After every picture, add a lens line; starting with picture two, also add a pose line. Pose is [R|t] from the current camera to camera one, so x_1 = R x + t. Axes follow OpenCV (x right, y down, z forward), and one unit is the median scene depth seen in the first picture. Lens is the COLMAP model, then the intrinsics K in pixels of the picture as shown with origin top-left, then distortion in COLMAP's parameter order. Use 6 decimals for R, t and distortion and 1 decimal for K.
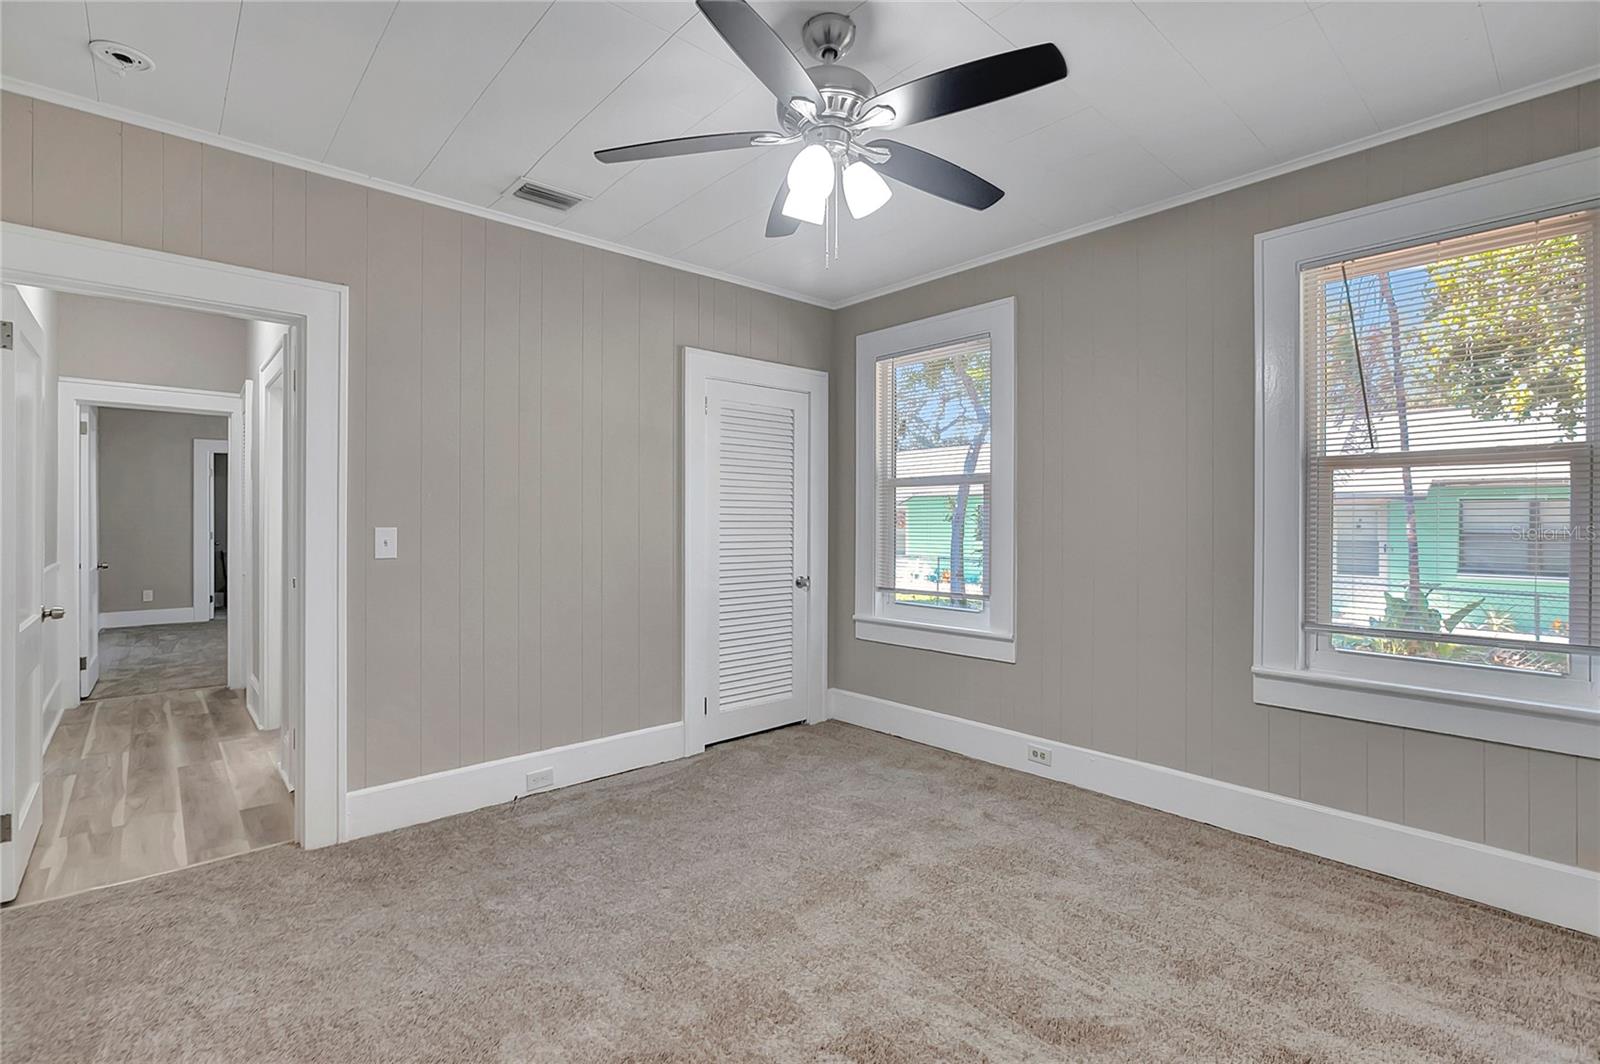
lens RADIAL K [[748.2, 0, 799.1], [0, 748.2, 512.2], [0, 0, 1]] dist [-0.000448, 0.000215]
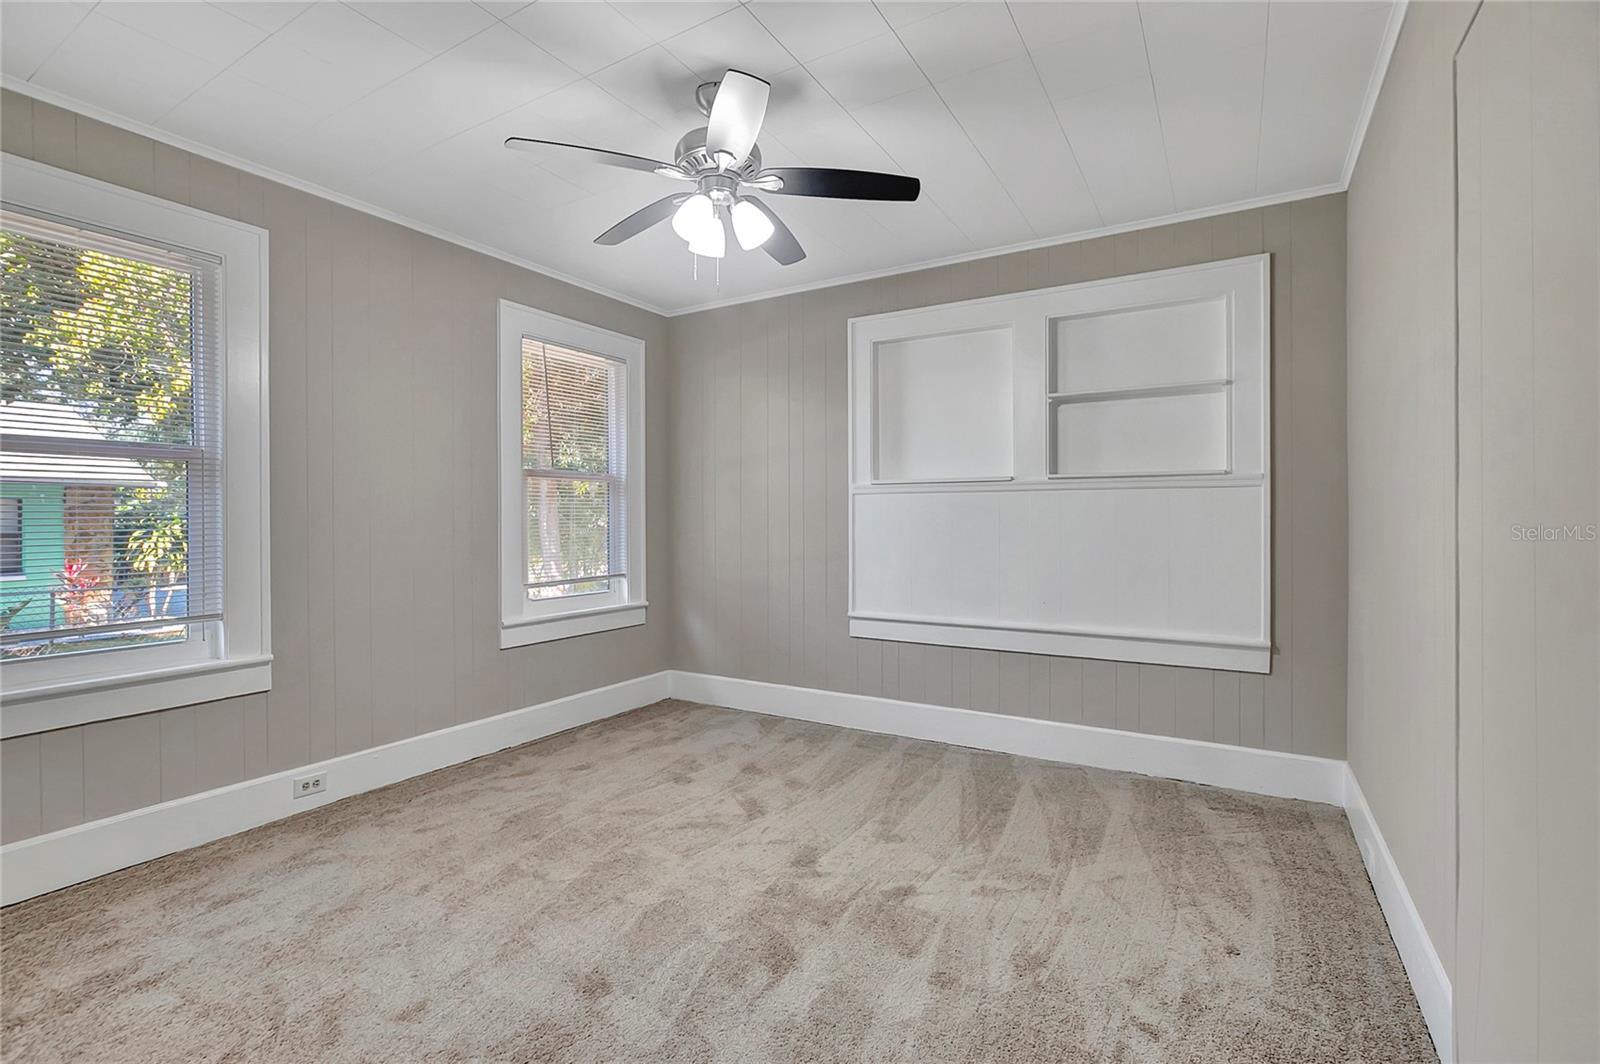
lens RADIAL K [[748.2, 0, 799.1], [0, 748.2, 512.2], [0, 0, 1]] dist [-0.000448, 0.000215]
pose [[-0.302060, 0.008615, 0.953250, -0.778241], [-0.005034, 0.999931, -0.010633, 0.021201], [-0.953276, -0.008011, -0.301996, 0.847201]]
